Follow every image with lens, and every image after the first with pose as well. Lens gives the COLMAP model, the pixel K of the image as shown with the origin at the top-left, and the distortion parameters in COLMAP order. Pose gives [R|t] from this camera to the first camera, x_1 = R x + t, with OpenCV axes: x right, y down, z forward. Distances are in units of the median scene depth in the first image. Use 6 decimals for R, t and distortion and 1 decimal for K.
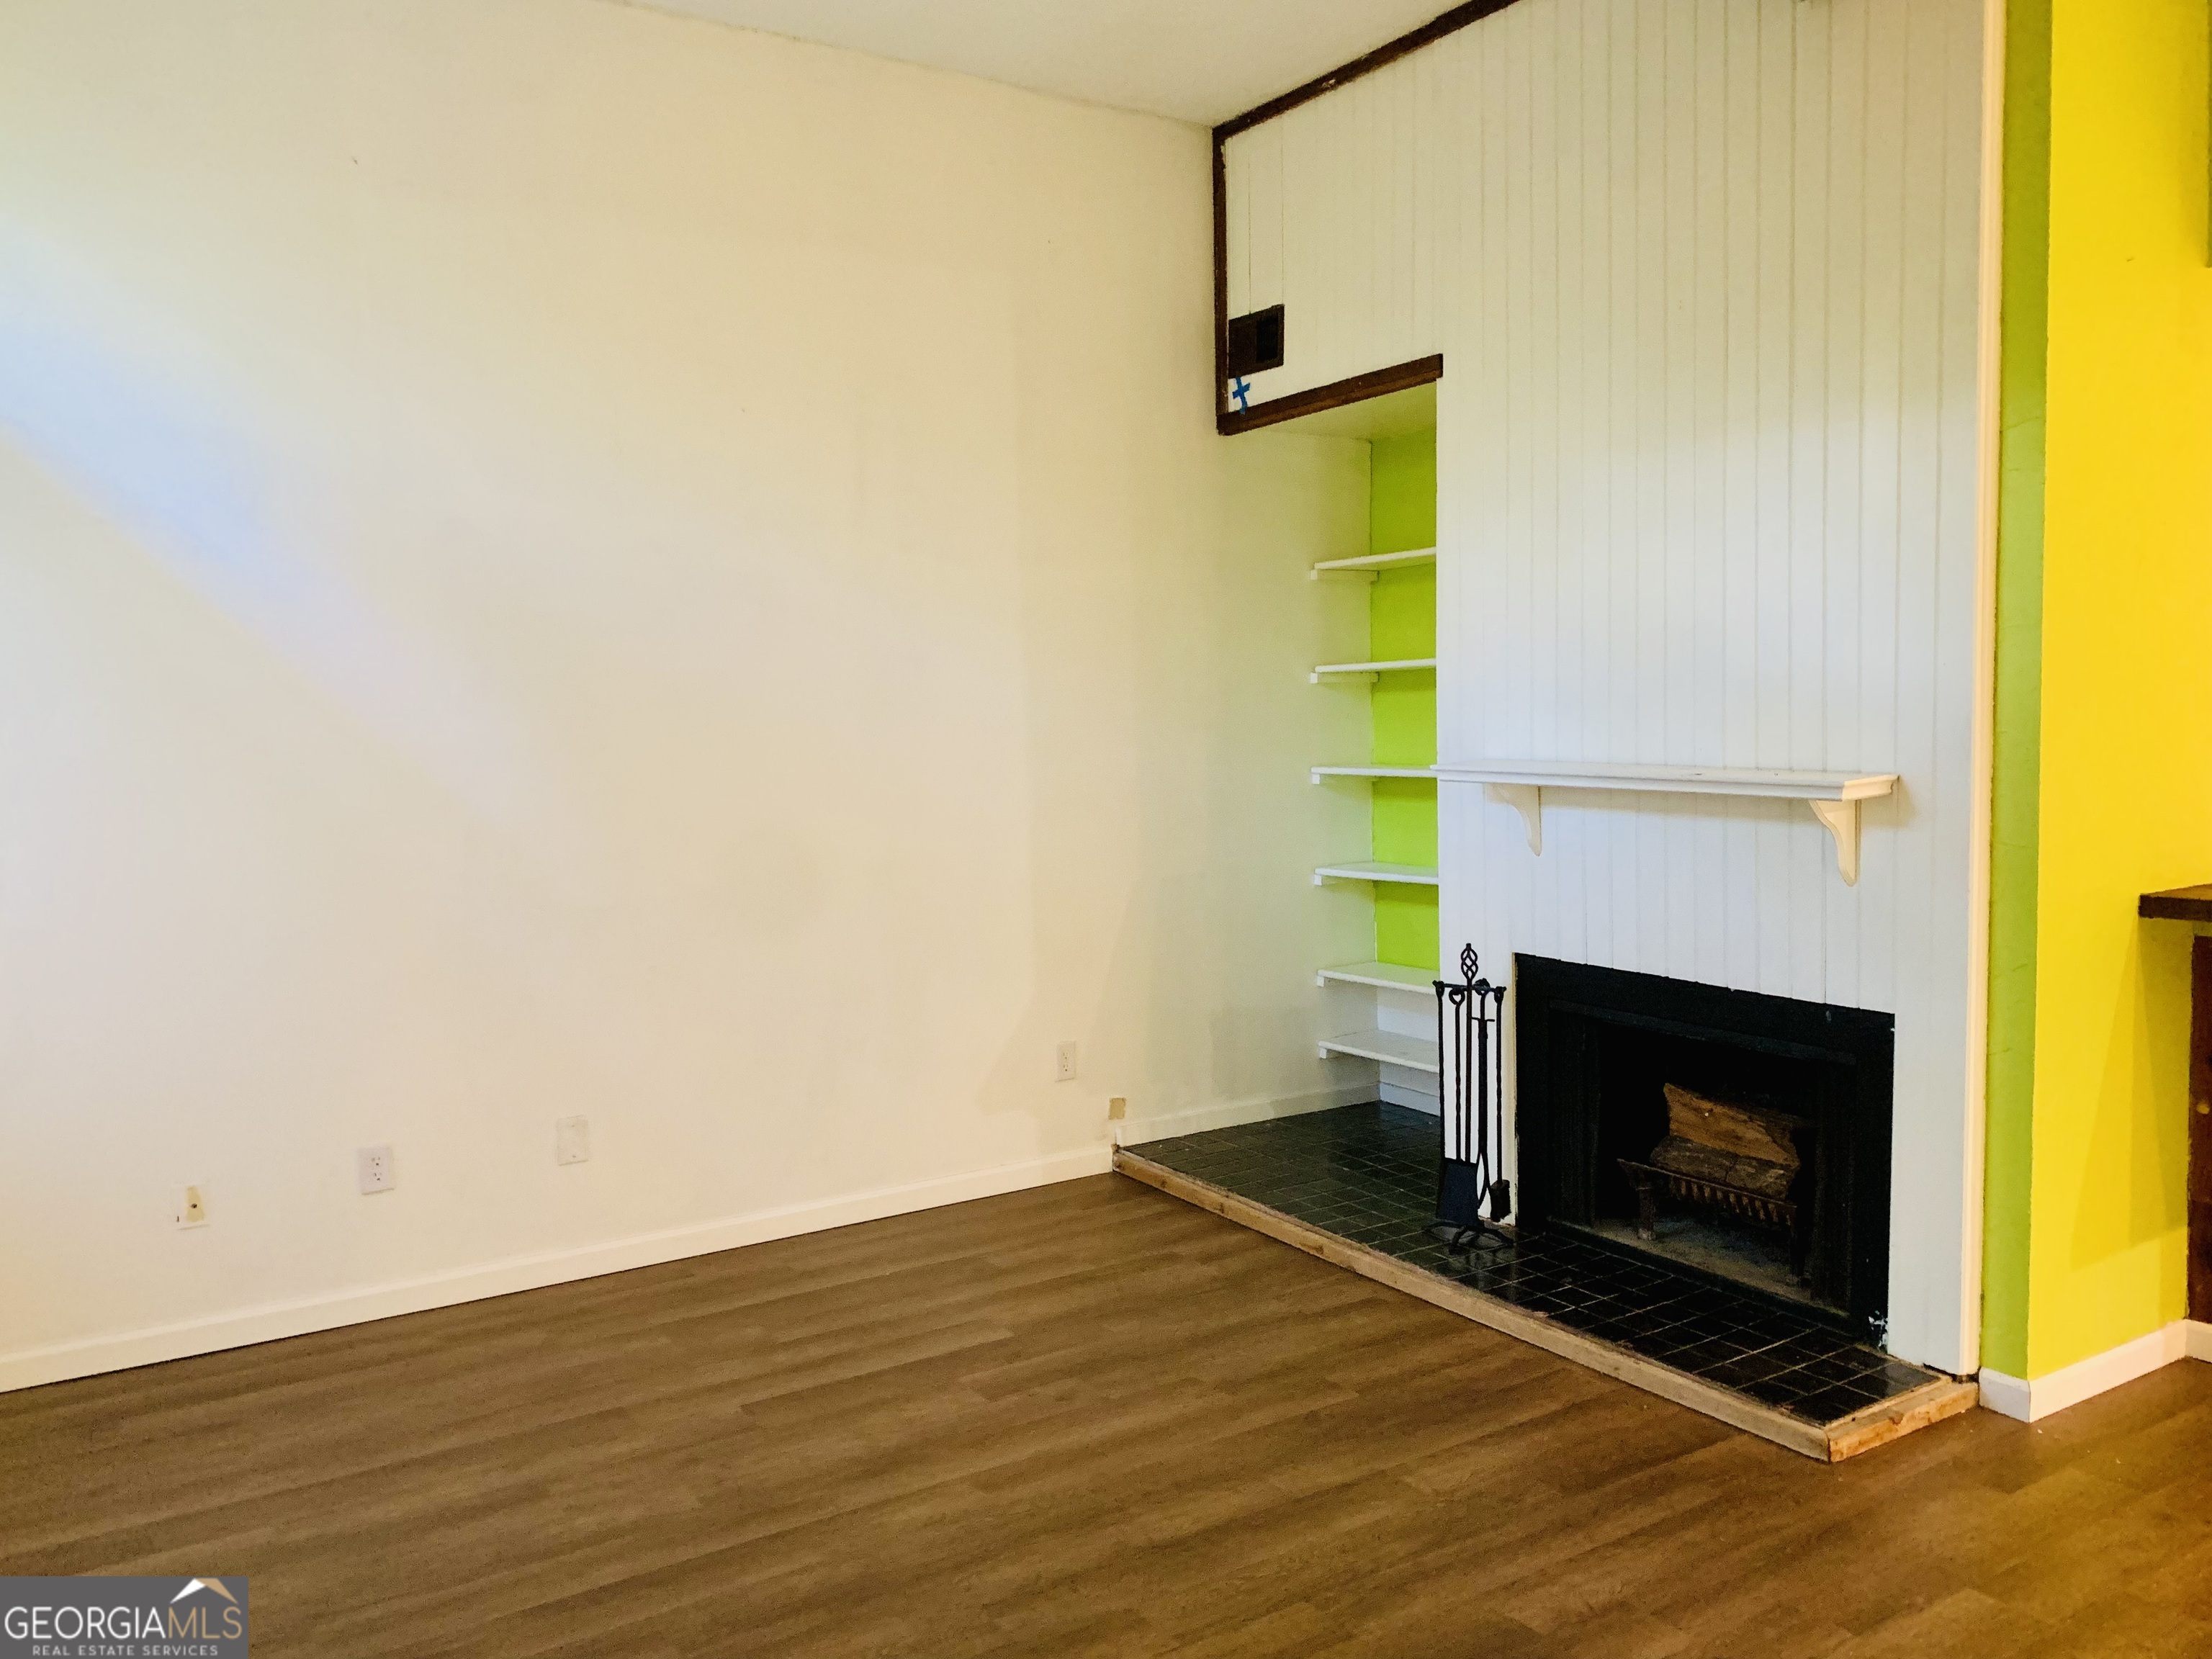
lens RADIAL K [[1707.6, 0, 1112.2], [0, 1707.6, 832.1], [0, 0, 1]] dist [0.039393, -0.041359]
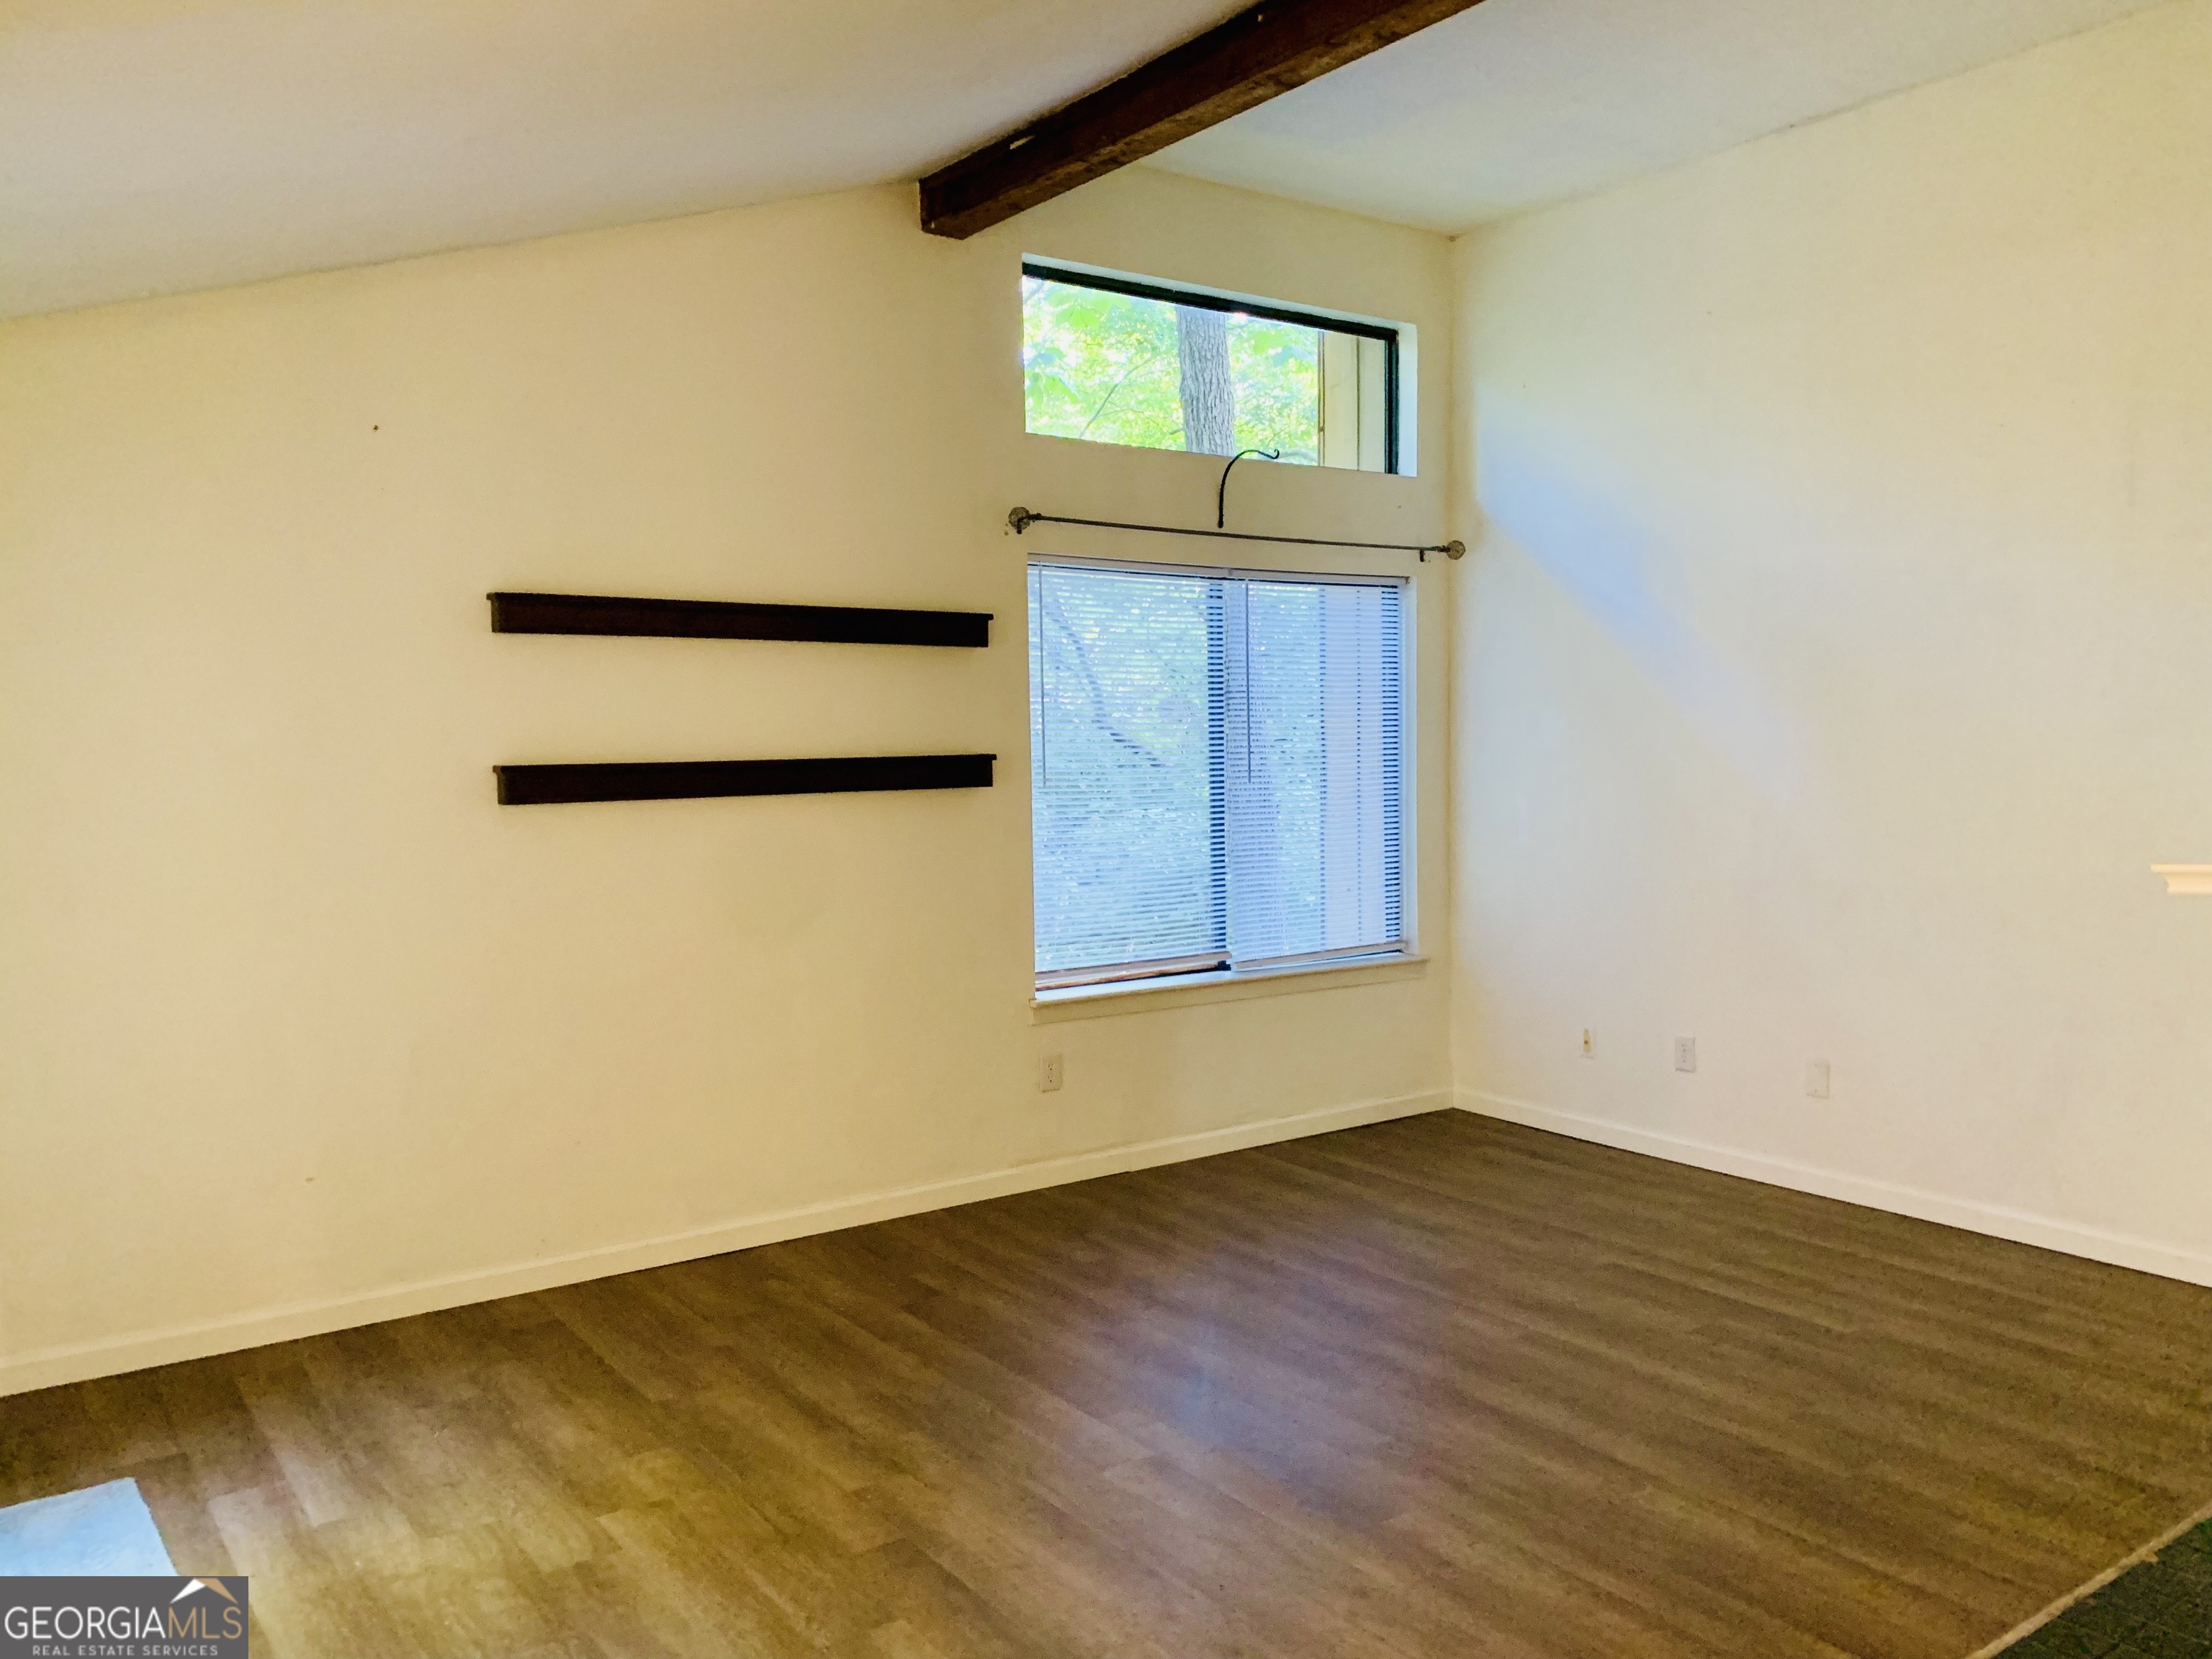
lens RADIAL K [[1707.6, 0, 1111.5], [0, 1707.6, 826.7], [0, 0, 1]] dist [0.039393, -0.041359]
pose [[0.025851, 0.072245, -0.997052, 1.004813], [-0.055792, 0.995935, 0.070718, -0.061759], [0.998108, 0.053799, 0.029776, 0.545321]]
